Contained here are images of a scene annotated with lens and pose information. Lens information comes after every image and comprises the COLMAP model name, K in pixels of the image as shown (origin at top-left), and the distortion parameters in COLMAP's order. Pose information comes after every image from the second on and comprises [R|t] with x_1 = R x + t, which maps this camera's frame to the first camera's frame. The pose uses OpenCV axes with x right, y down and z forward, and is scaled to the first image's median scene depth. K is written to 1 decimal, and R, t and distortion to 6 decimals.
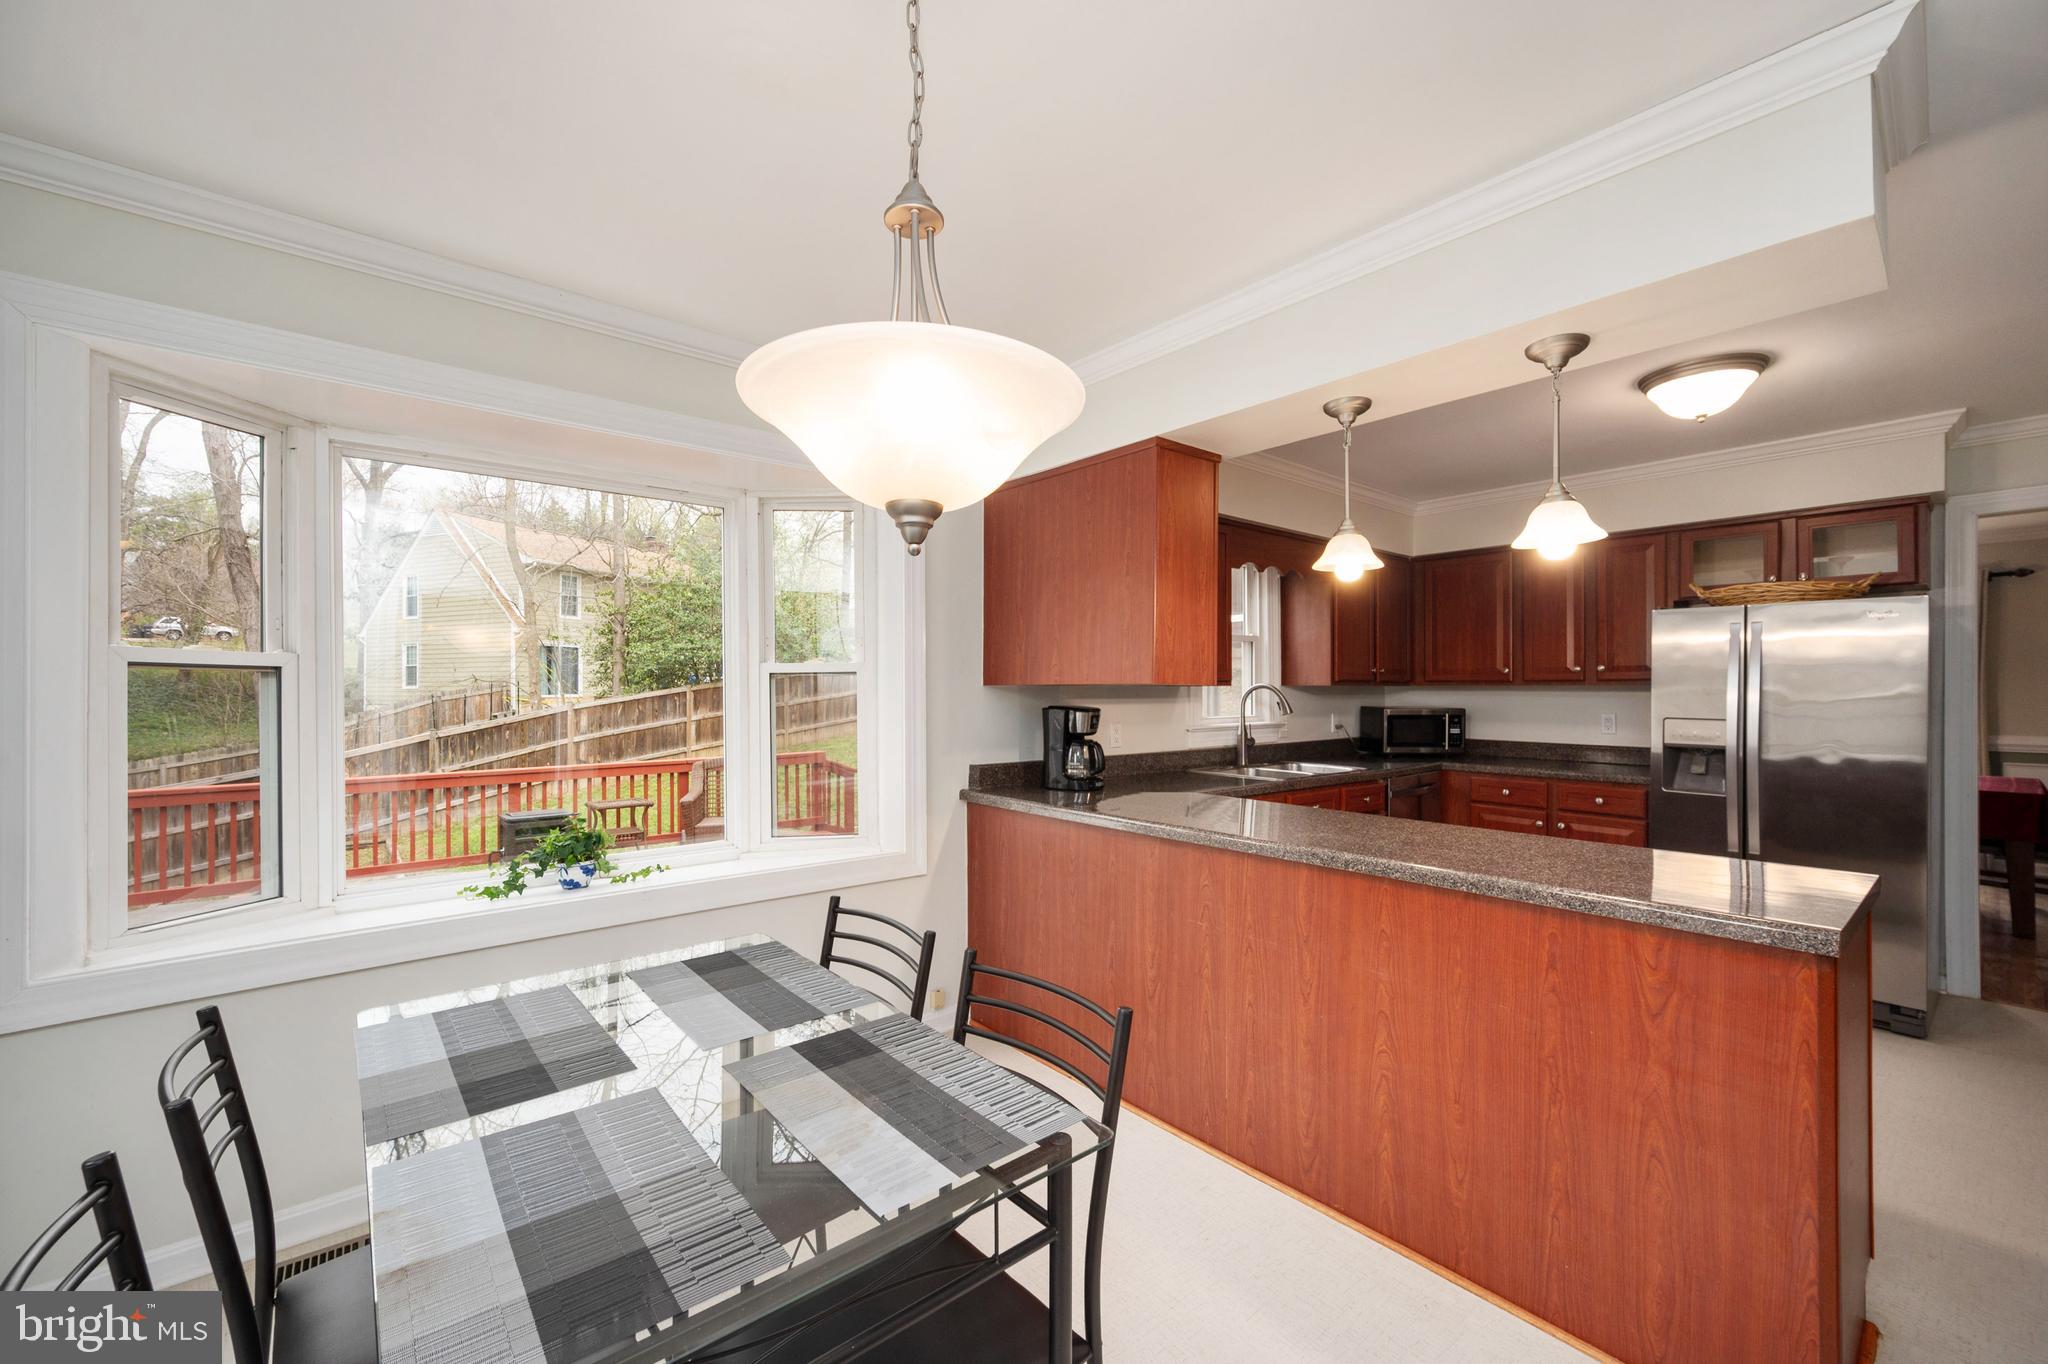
lens RADIAL K [[817.7, 0, 1028.8], [0, 817.7, 690.5], [0, 0, 1]] dist [-0.000268, -0.000888]
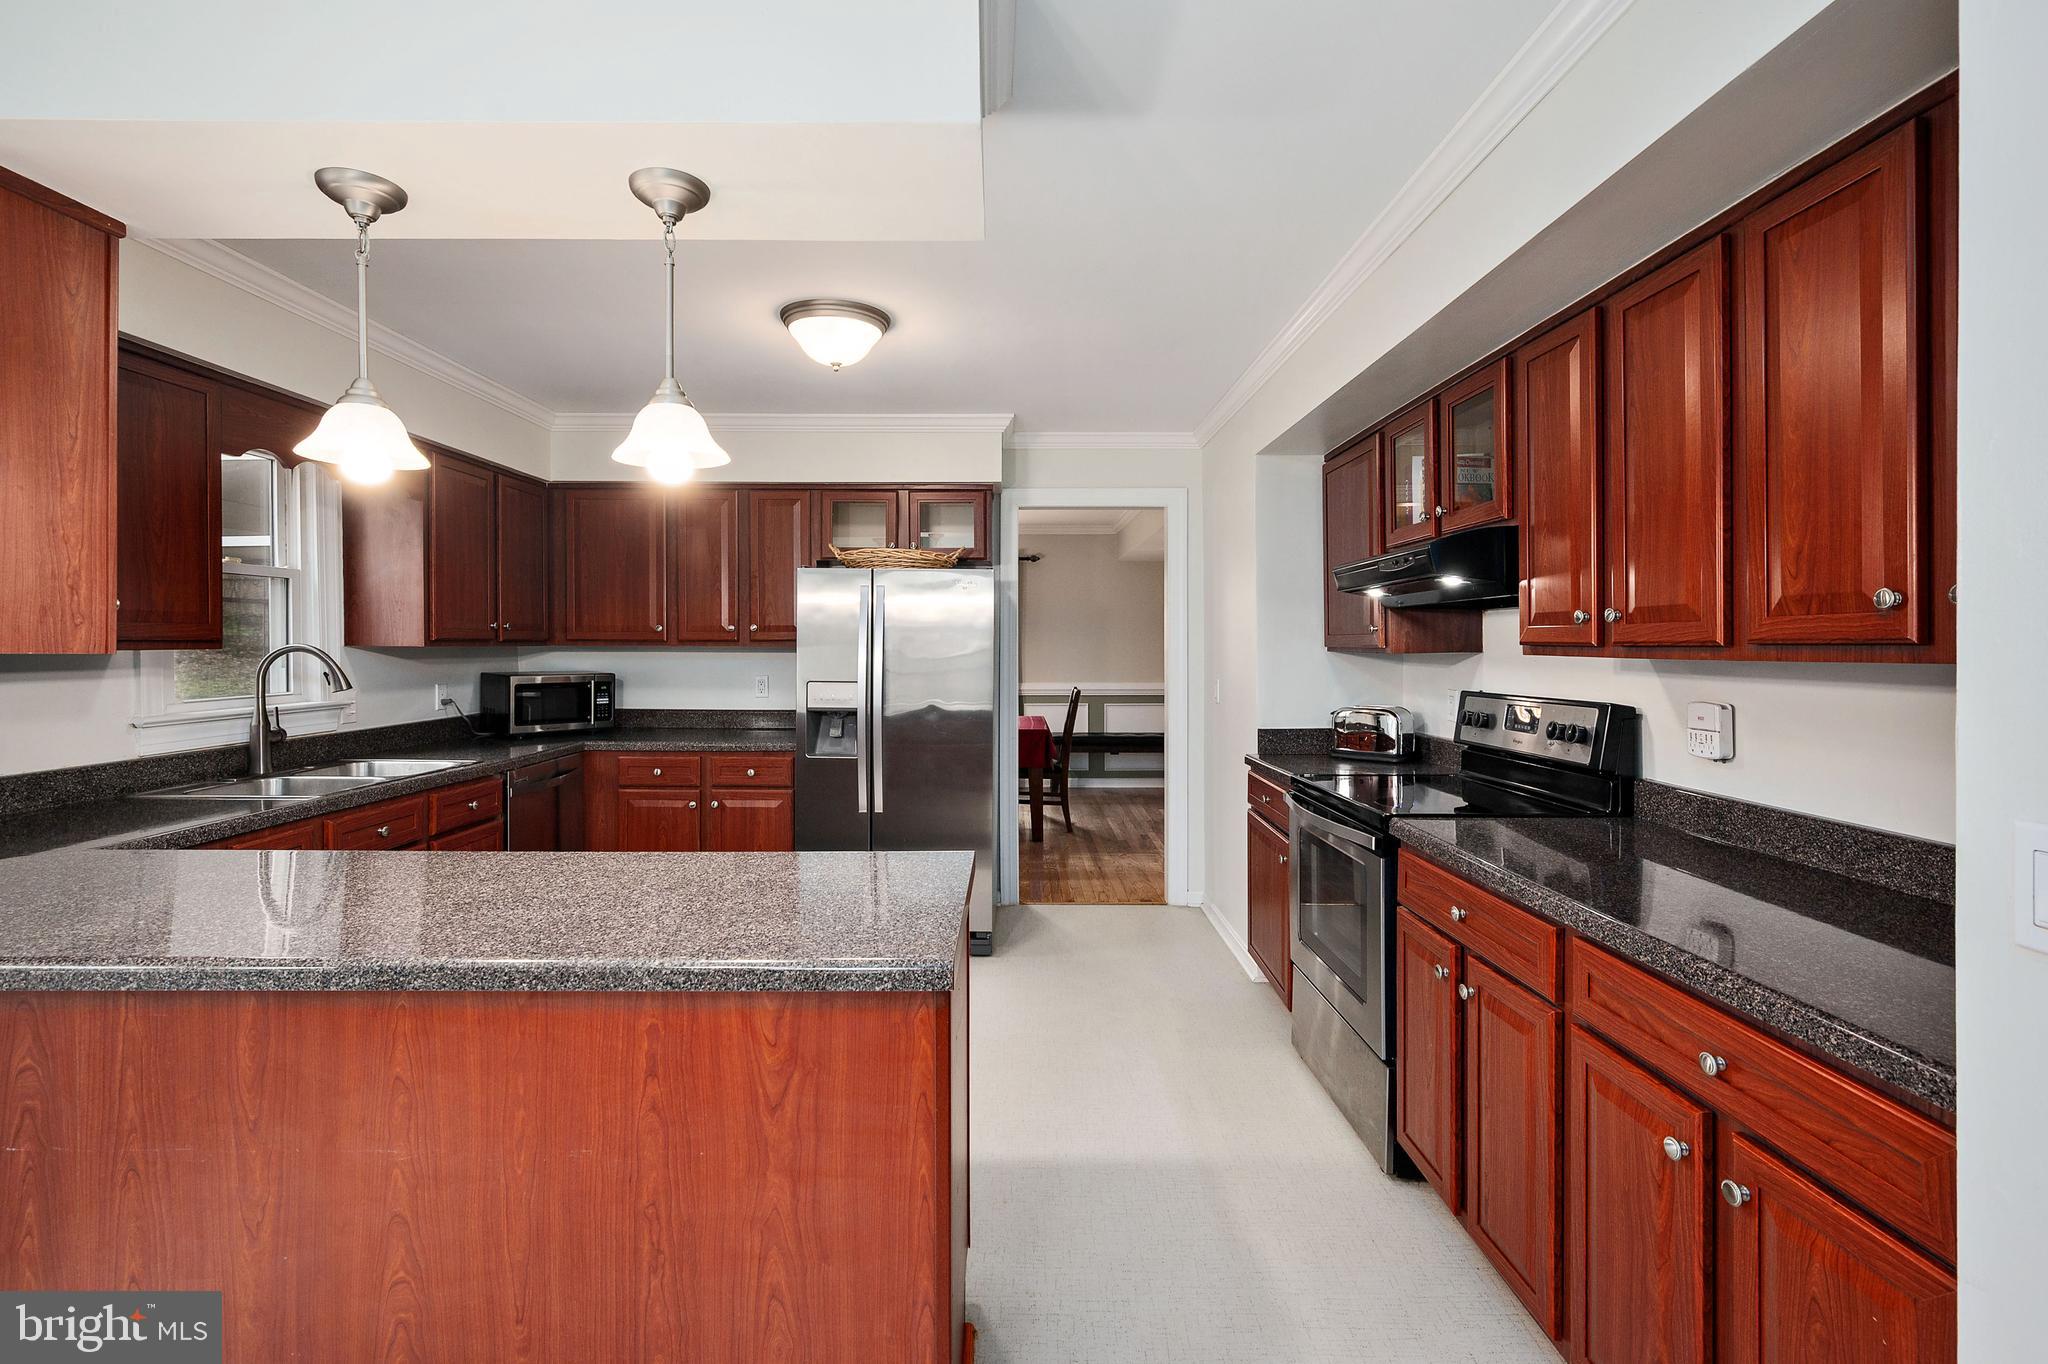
lens RADIAL K [[915.1, 0, 1009.1], [0, 915.1, 647.5], [0, 0, 1]] dist [0.001675, 0.000058]
pose [[0.647764, -0.001922, 0.761839, 0.144311], [-0.000527, 0.999995, 0.002971, -0.011872], [-0.761841, -0.002326, 0.647760, 0.159569]]
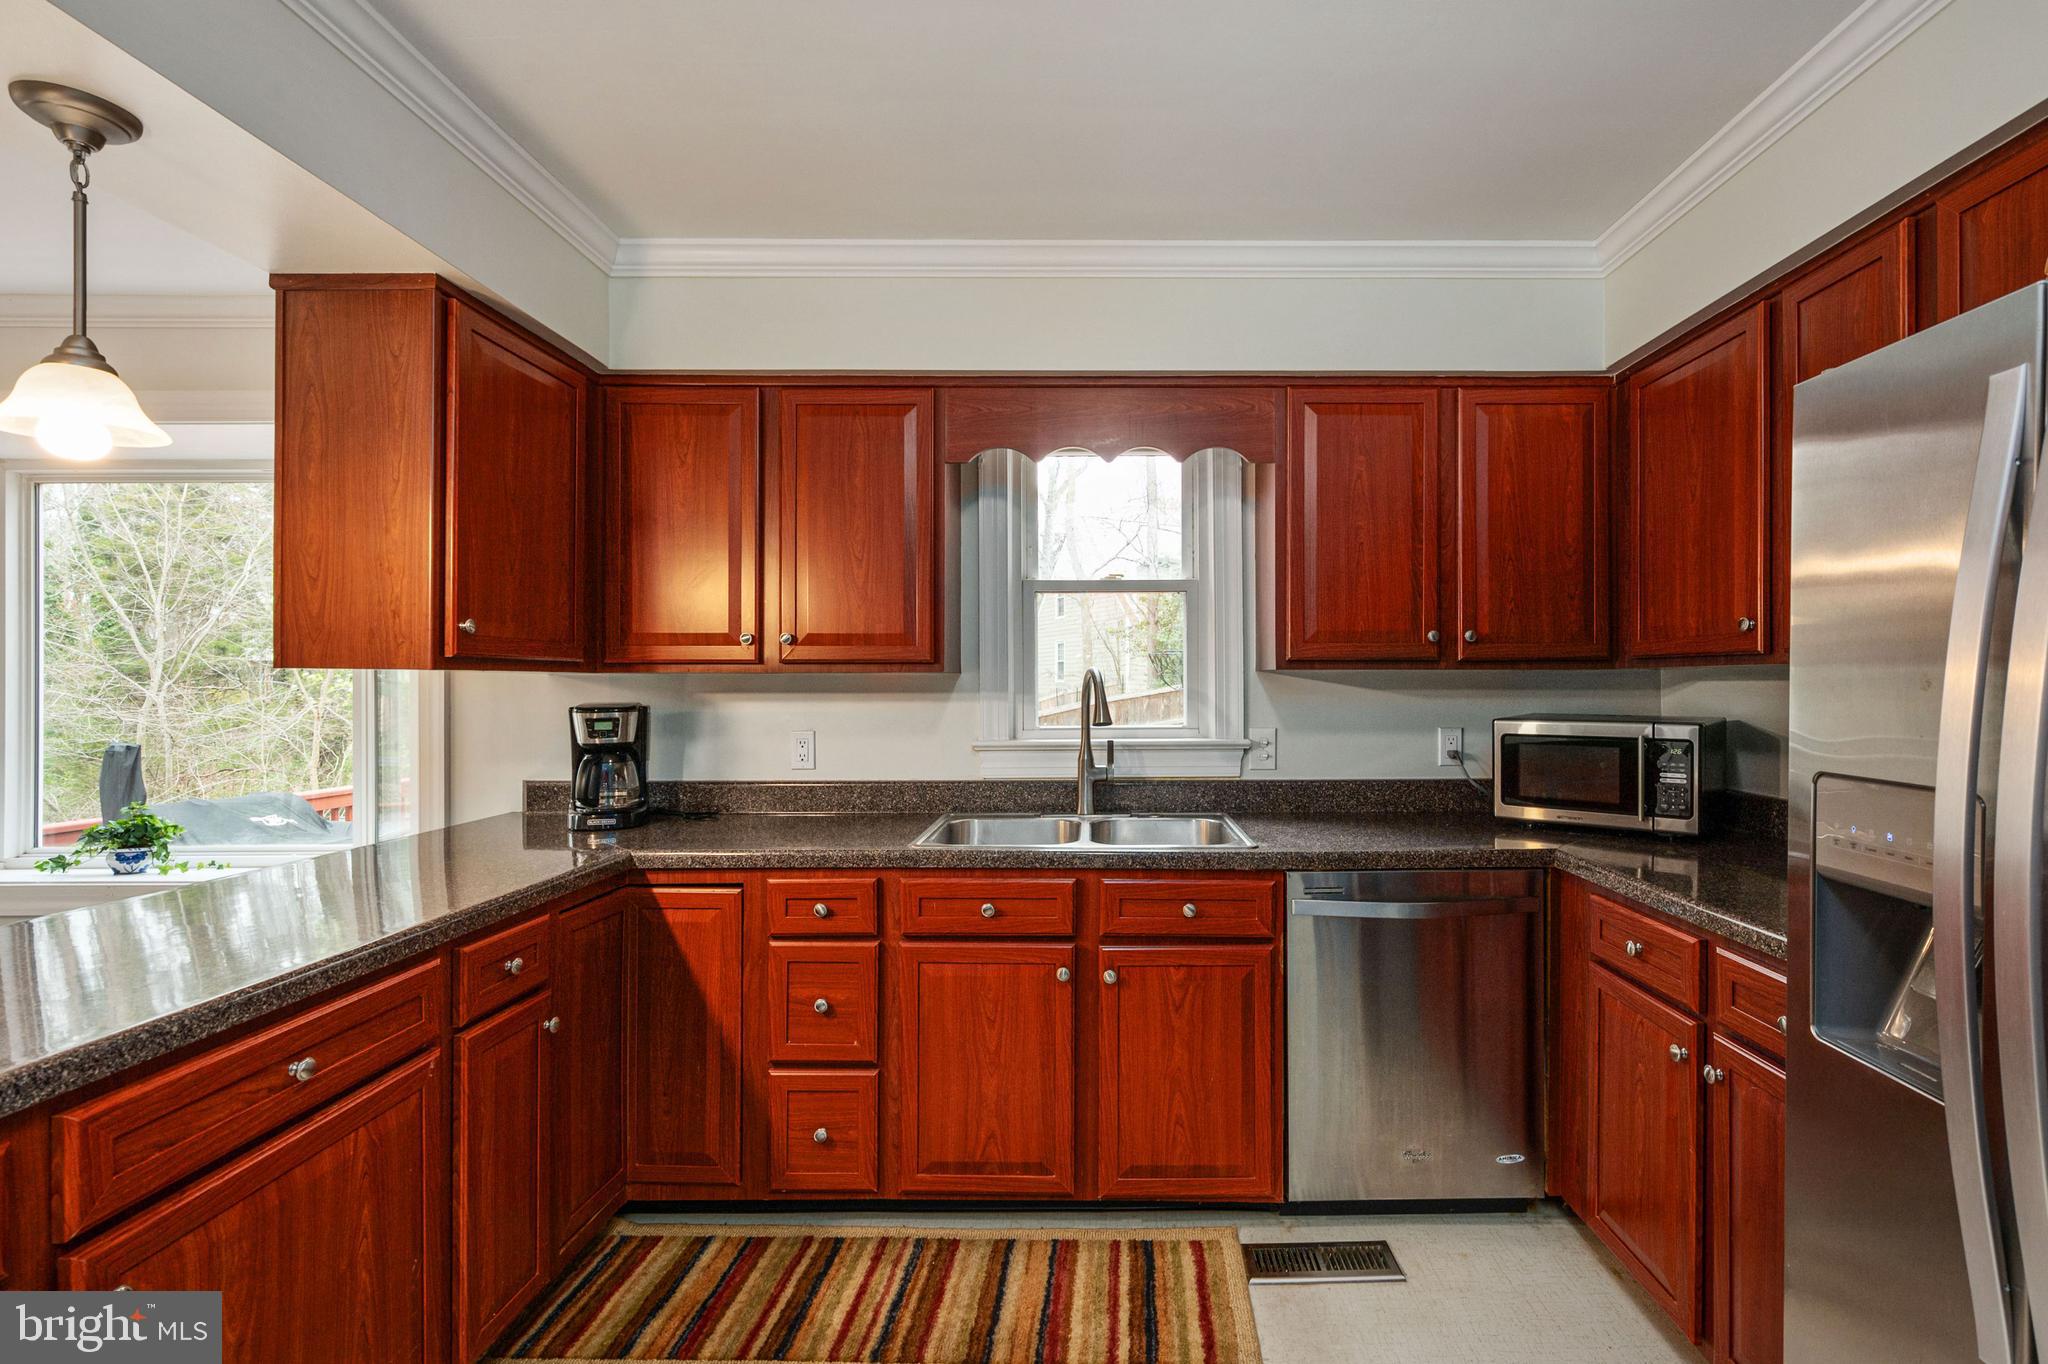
lens RADIAL K [[948.8, 0, 1112.6], [0, 948.8, 679.1], [0, 0, 1]] dist [-0.000393, 0.000395]
pose [[0.775161, -0.002946, -0.631757, 1.006860], [0.000774, 0.999993, -0.003712, 0.002779], [0.631764, 0.002388, 0.775157, 0.760227]]
